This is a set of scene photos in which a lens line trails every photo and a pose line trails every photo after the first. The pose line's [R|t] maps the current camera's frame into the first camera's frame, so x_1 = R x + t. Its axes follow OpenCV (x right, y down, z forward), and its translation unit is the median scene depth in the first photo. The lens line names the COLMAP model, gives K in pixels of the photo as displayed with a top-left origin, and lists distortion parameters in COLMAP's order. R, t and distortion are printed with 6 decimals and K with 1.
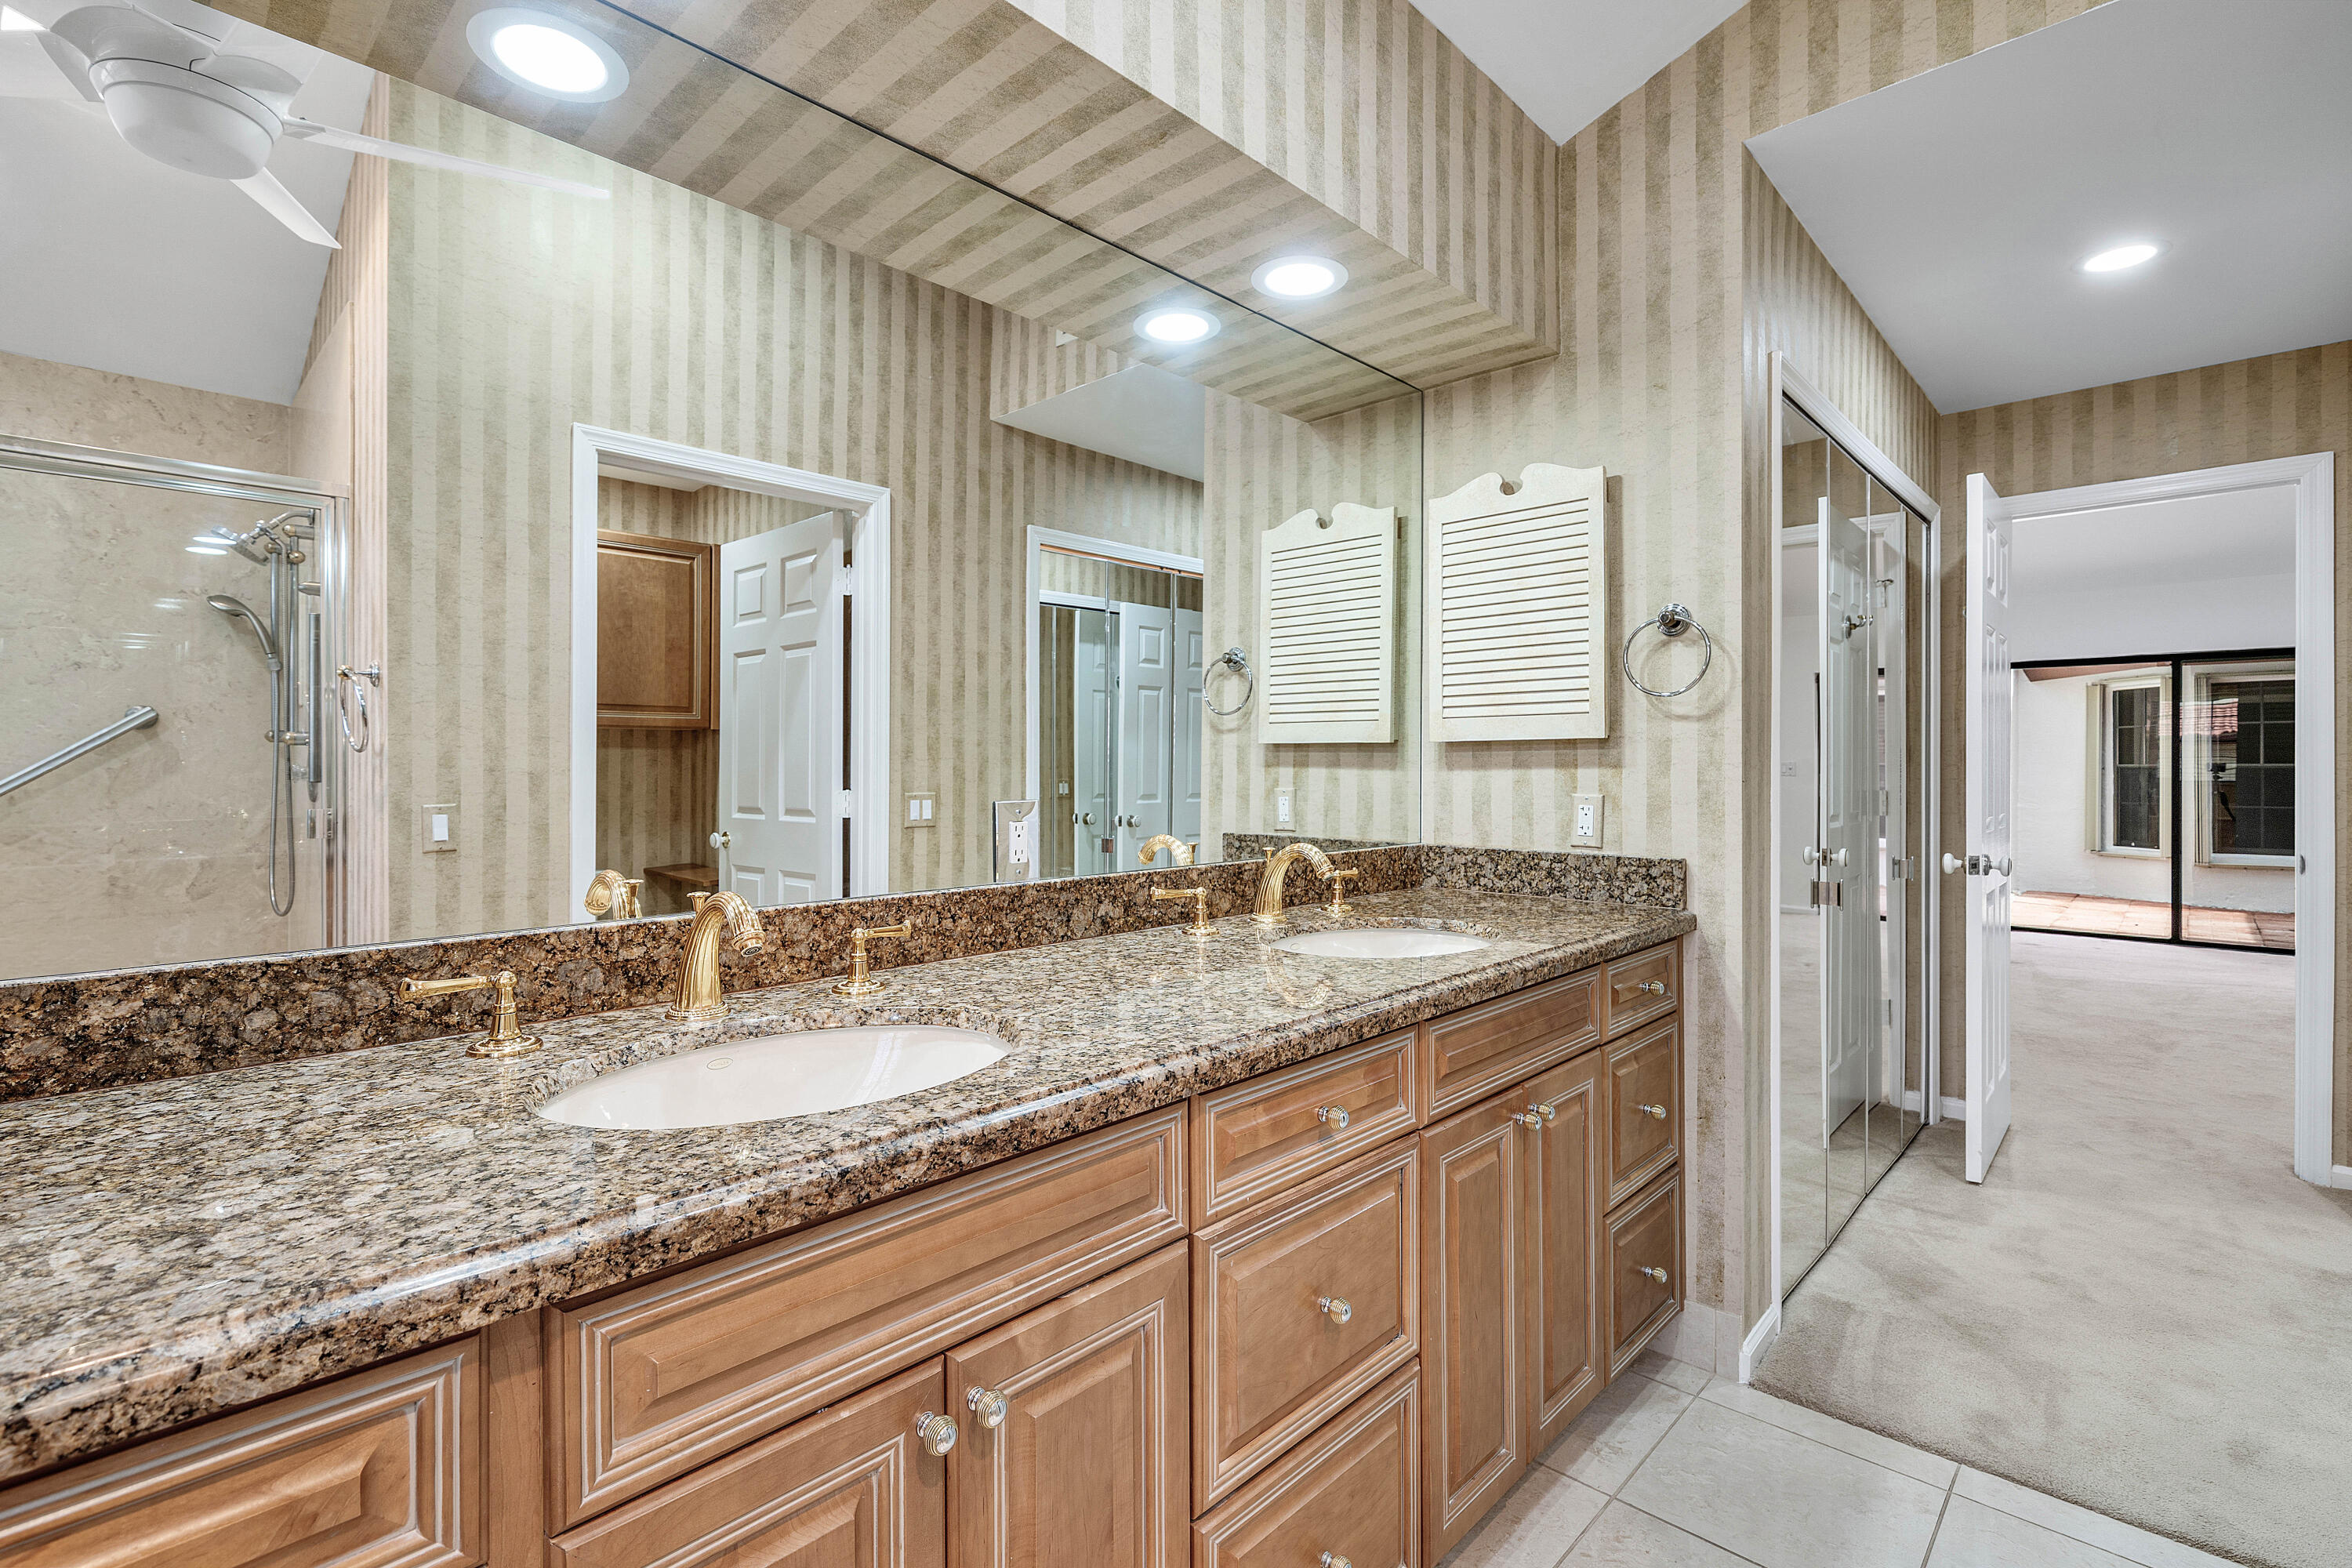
lens RADIAL K [[1090.5, 0, 1175.6], [0, 1090.5, 772.1], [0, 0, 1]] dist [0.016013, -0.000345]
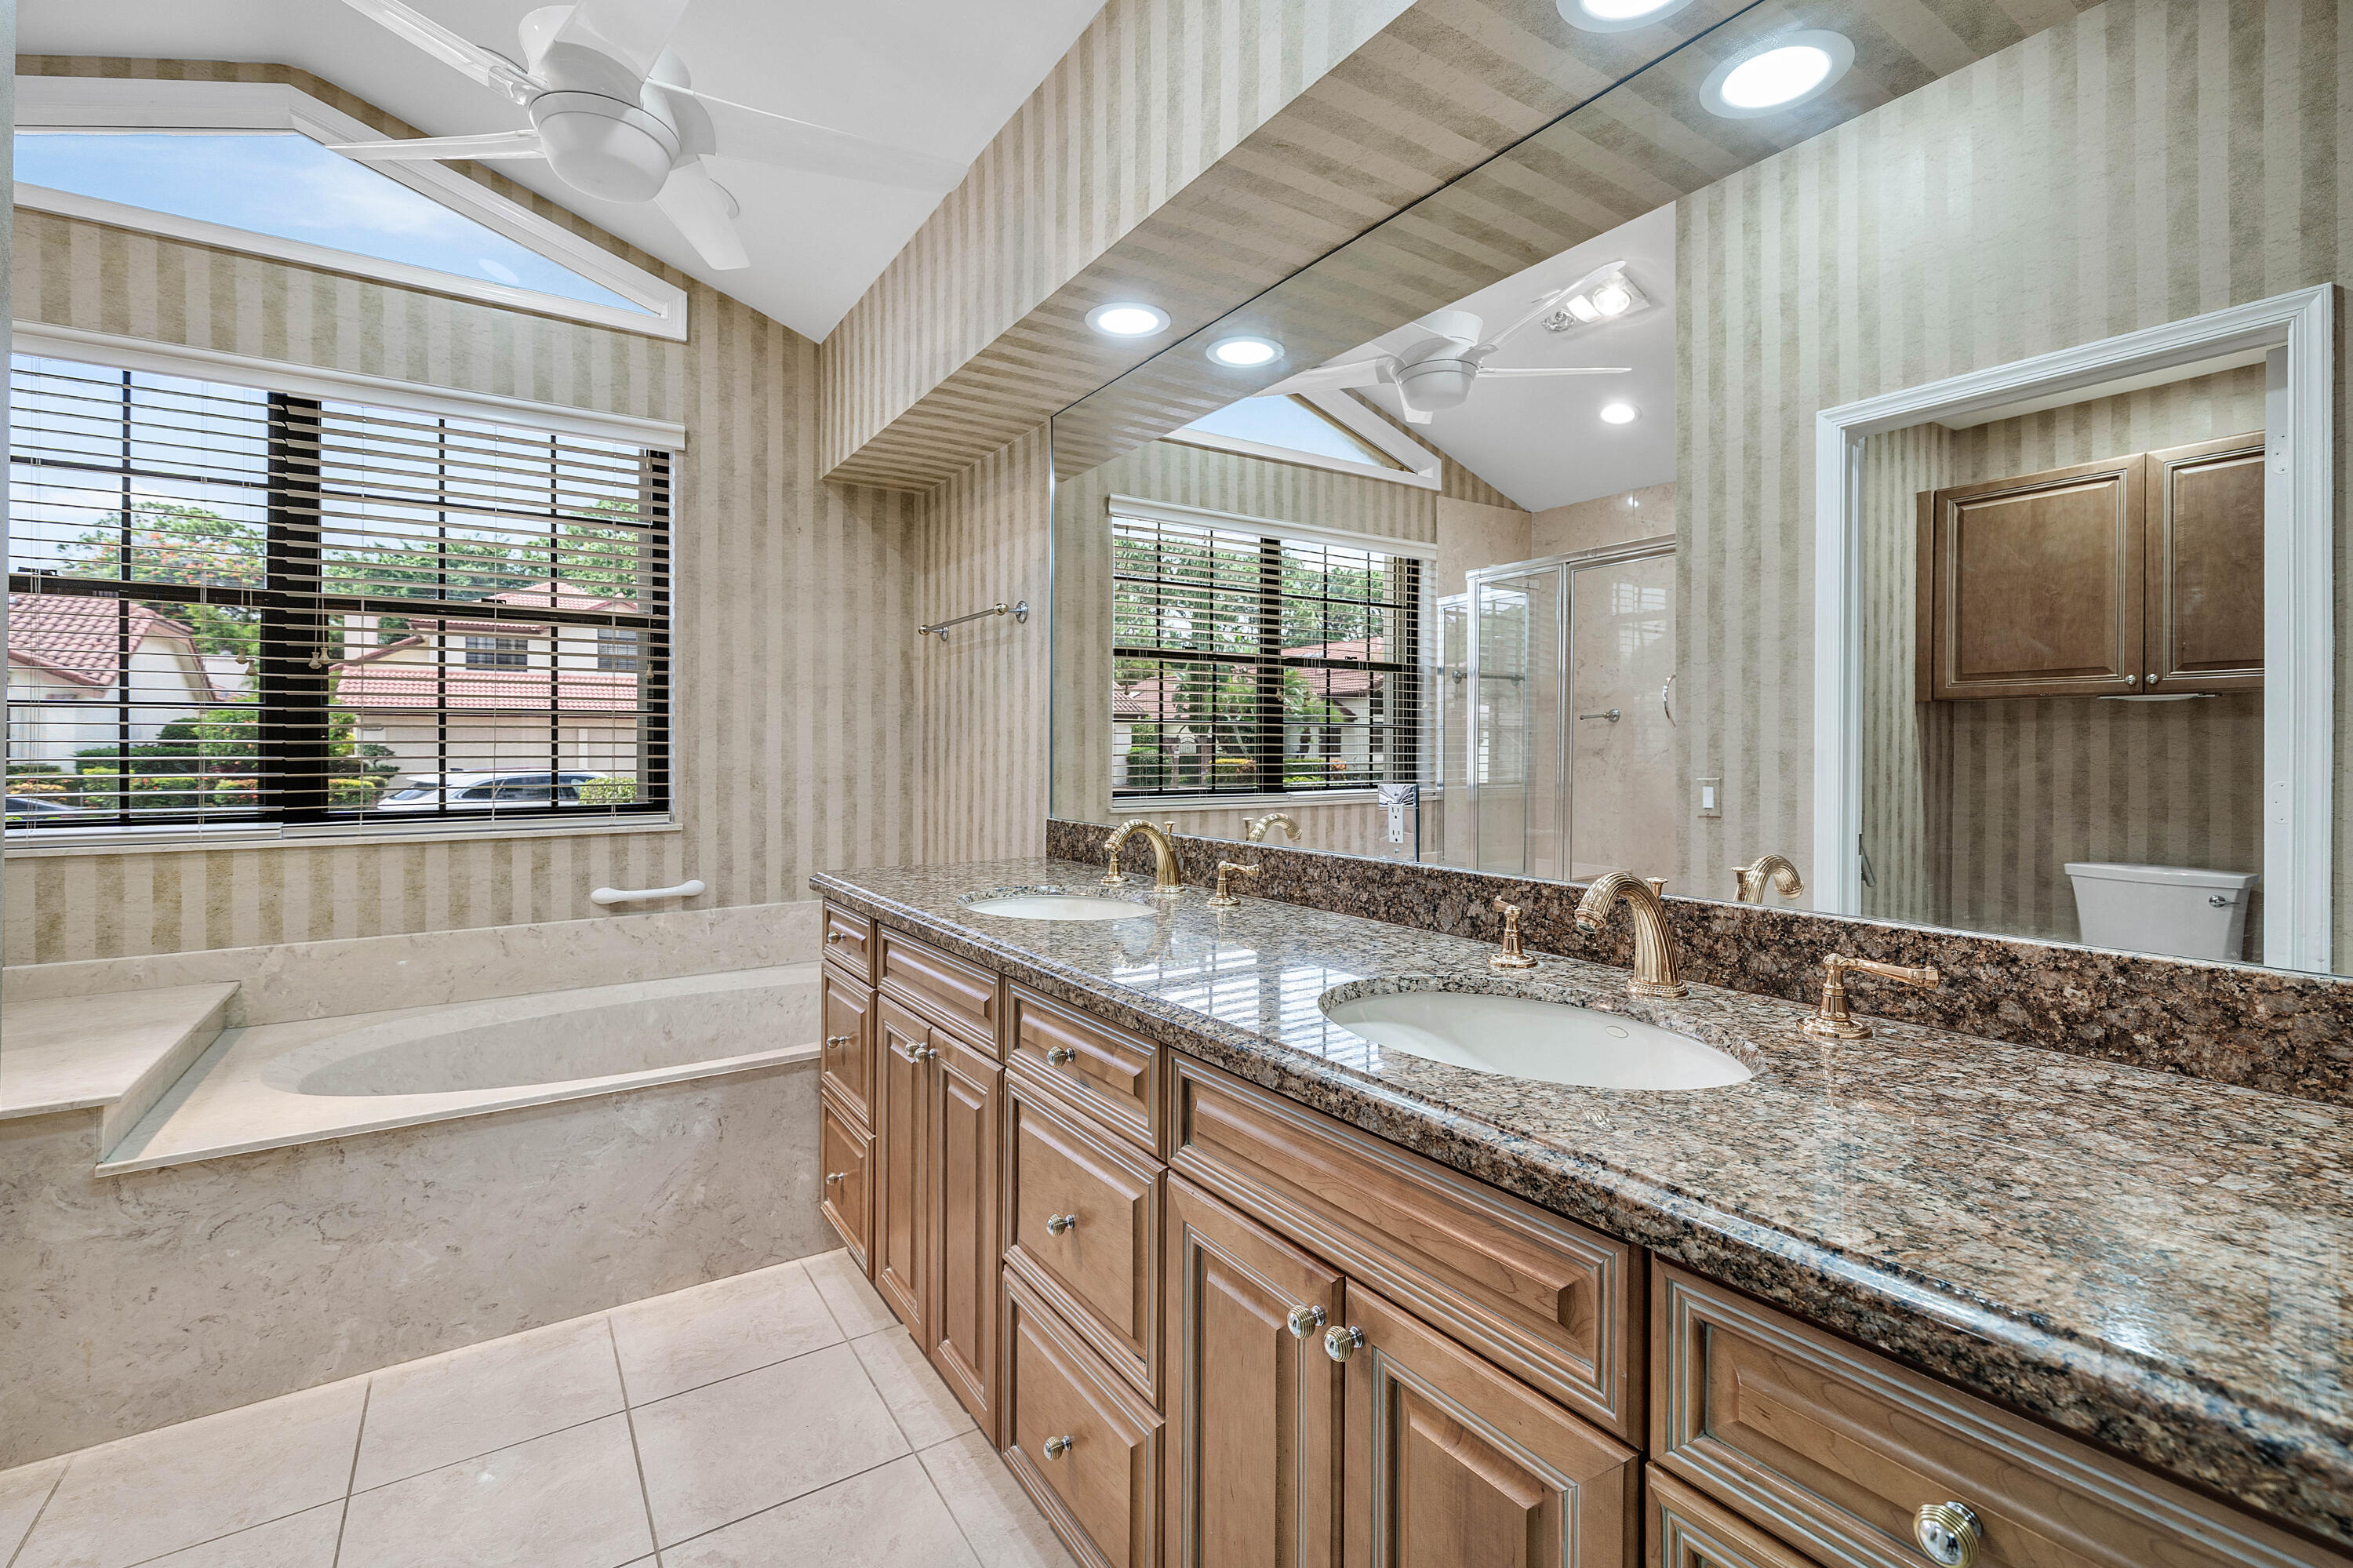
lens RADIAL K [[1033.3, 0, 1140.3], [0, 1033.3, 747.6], [0, 0, 1]] dist [-0.004770, -0.000781]
pose [[-0.243299, 0.002389, -0.969948, 0.582692], [0.000742, 0.999997, 0.002277, -0.007009], [0.969951, -0.000166, -0.243300, 0.662944]]
